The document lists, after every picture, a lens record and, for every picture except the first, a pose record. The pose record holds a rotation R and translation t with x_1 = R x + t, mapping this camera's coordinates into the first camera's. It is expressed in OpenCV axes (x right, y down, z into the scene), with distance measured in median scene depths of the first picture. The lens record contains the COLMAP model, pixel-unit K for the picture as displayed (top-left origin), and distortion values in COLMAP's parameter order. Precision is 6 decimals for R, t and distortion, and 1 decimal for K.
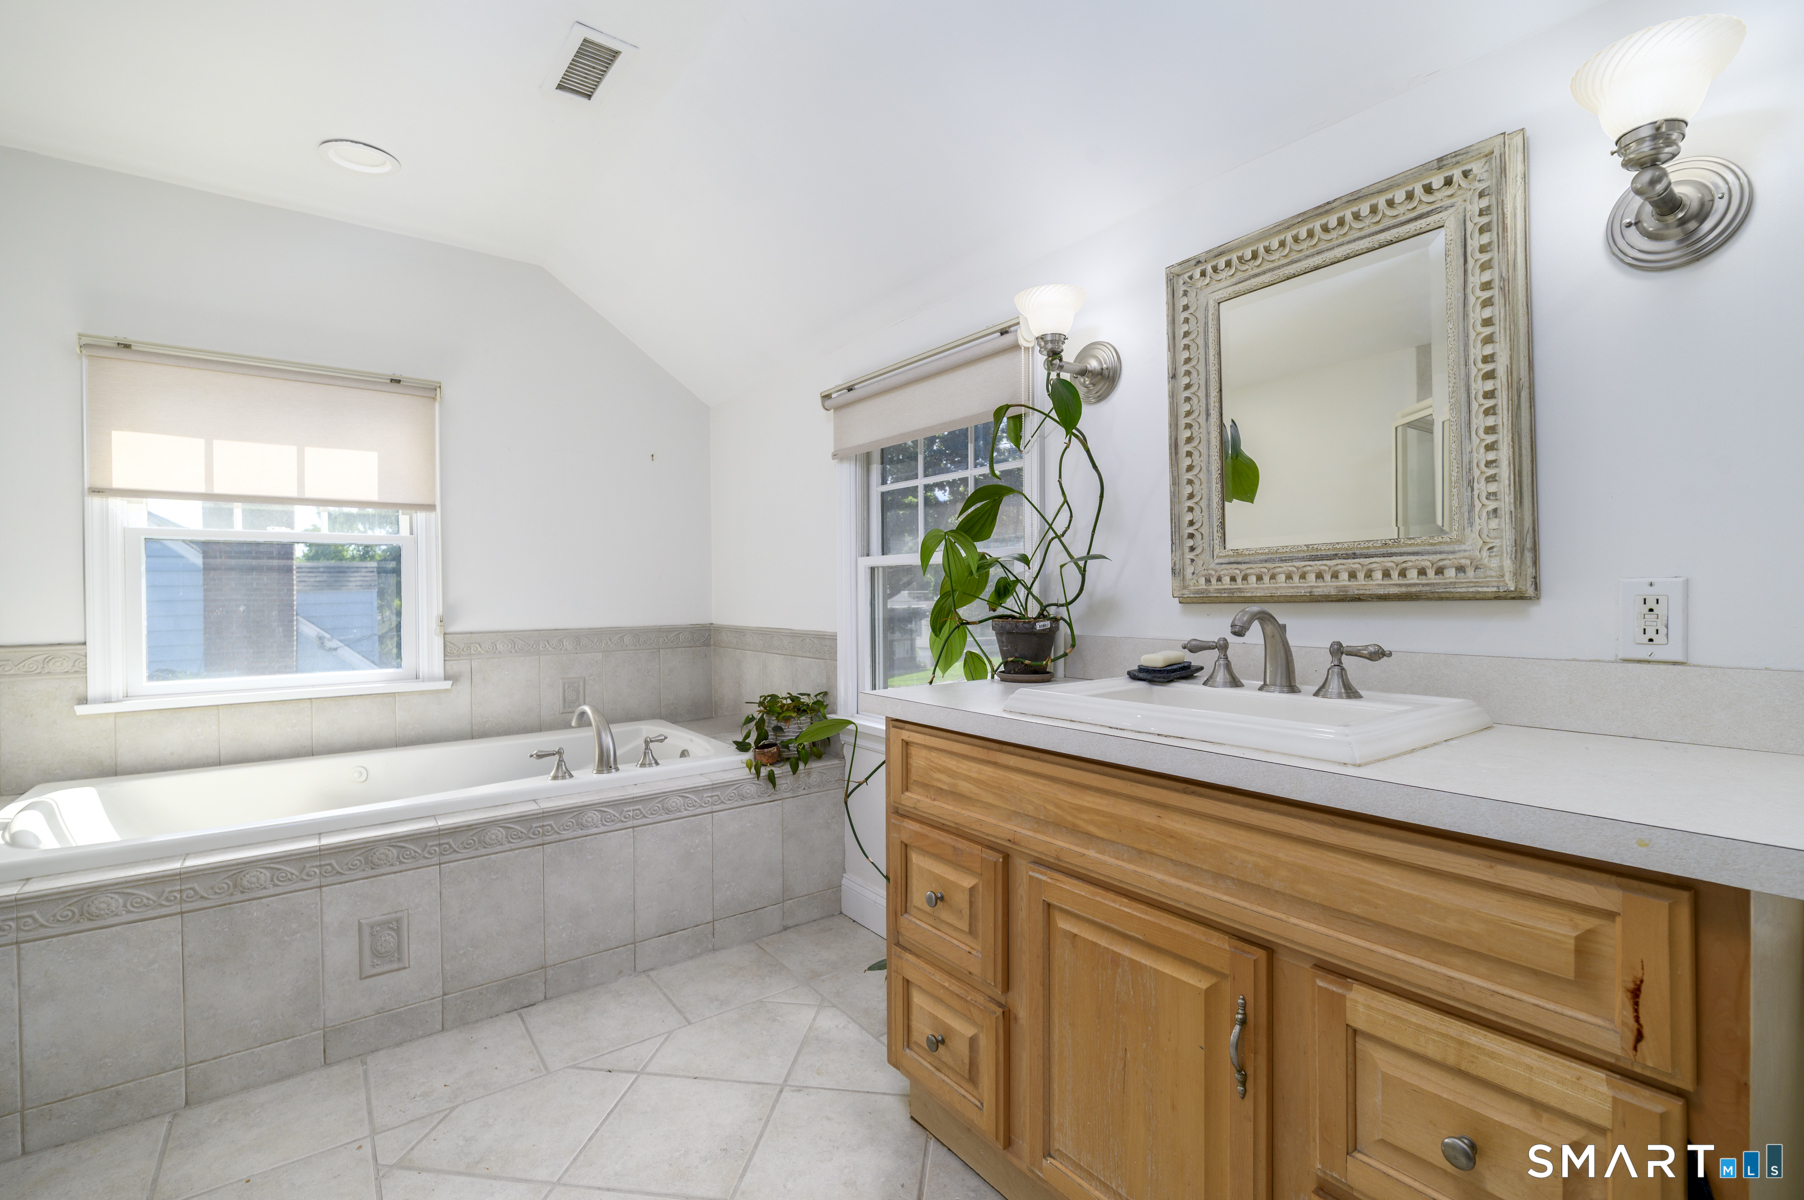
lens RADIAL K [[792.4, 0, 902.9], [0, 792.4, 593.2], [0, 0, 1]] dist [-0.000515, -0.001435]
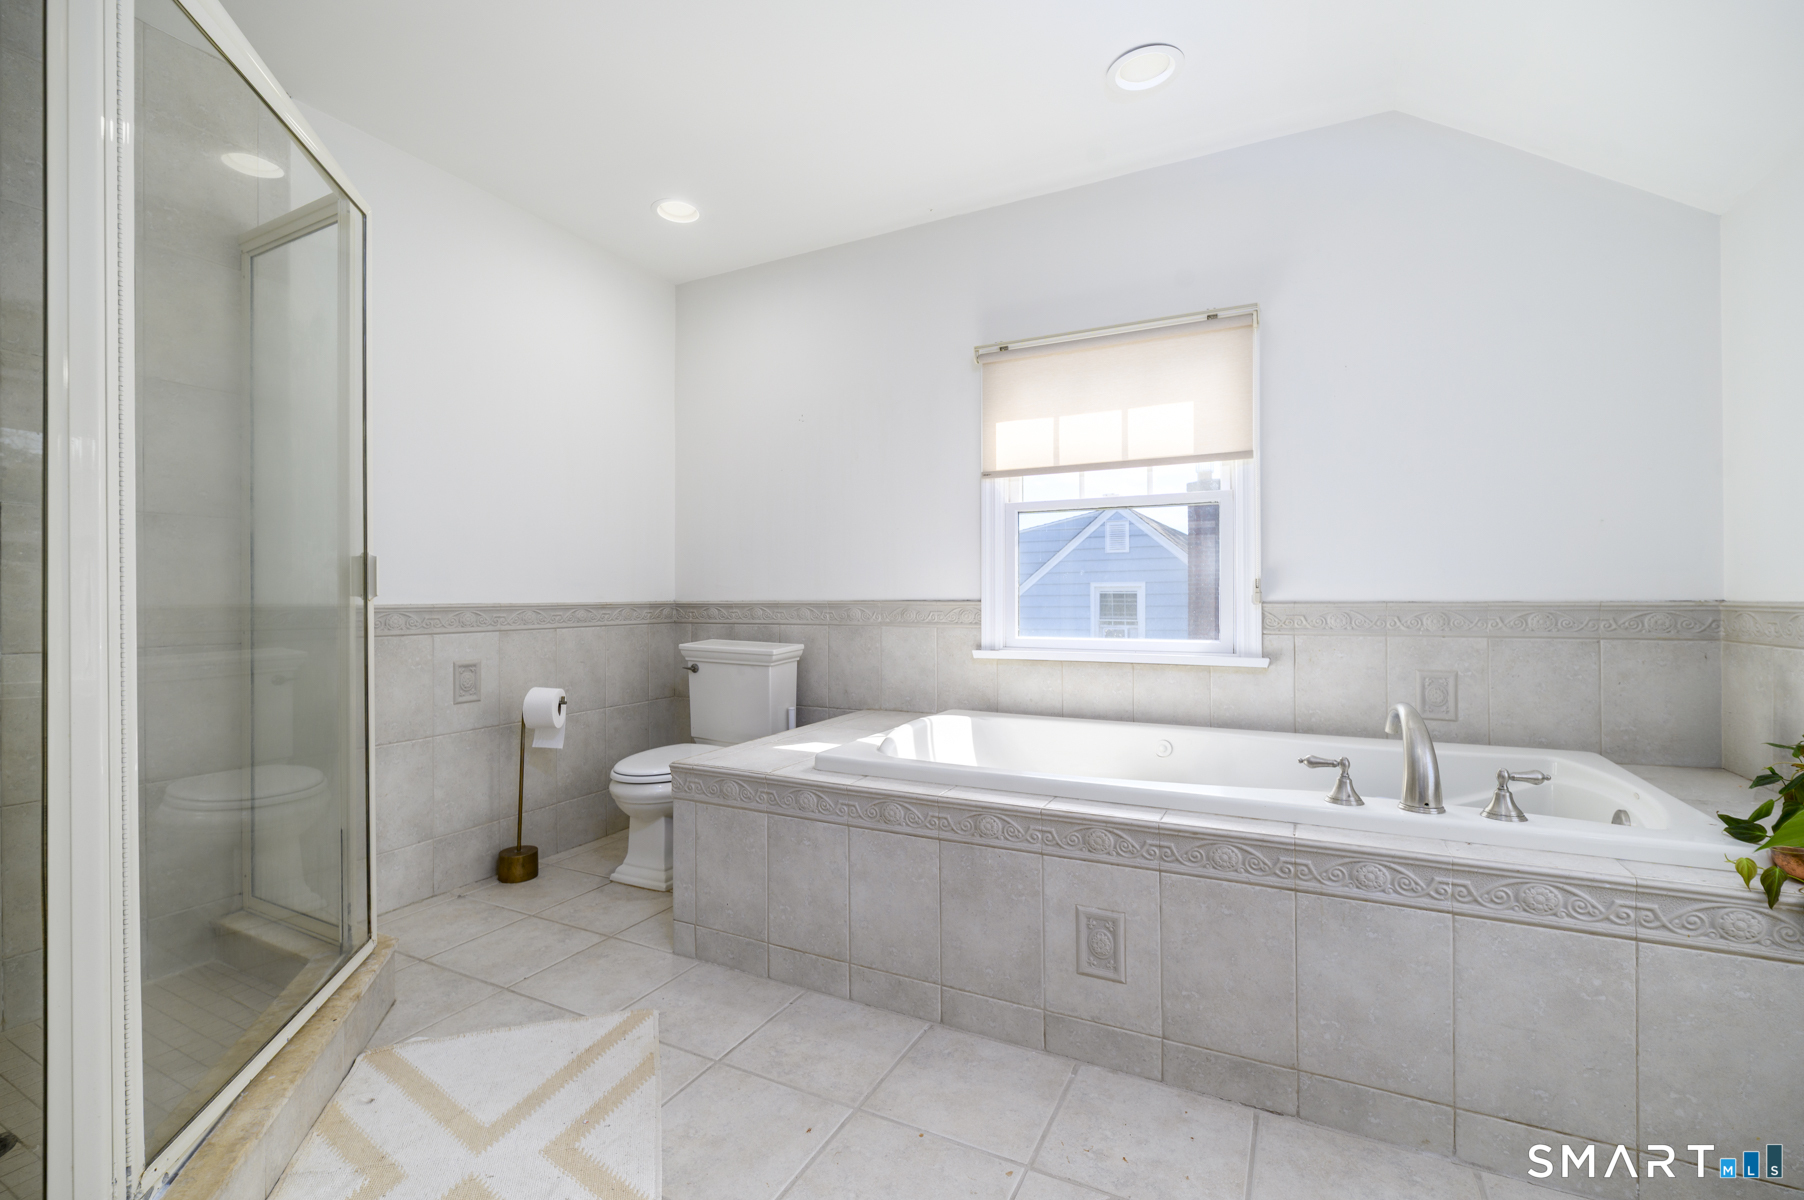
lens RADIAL K [[792.4, 0, 895.8], [0, 792.4, 601.0], [0, 0, 1]] dist [-0.000515, -0.001435]
pose [[0.434402, 0.008336, -0.900681, 0.011982], [-0.004508, 0.999965, 0.007081, 0.057532], [0.900708, 0.000984, 0.434424, 0.357479]]
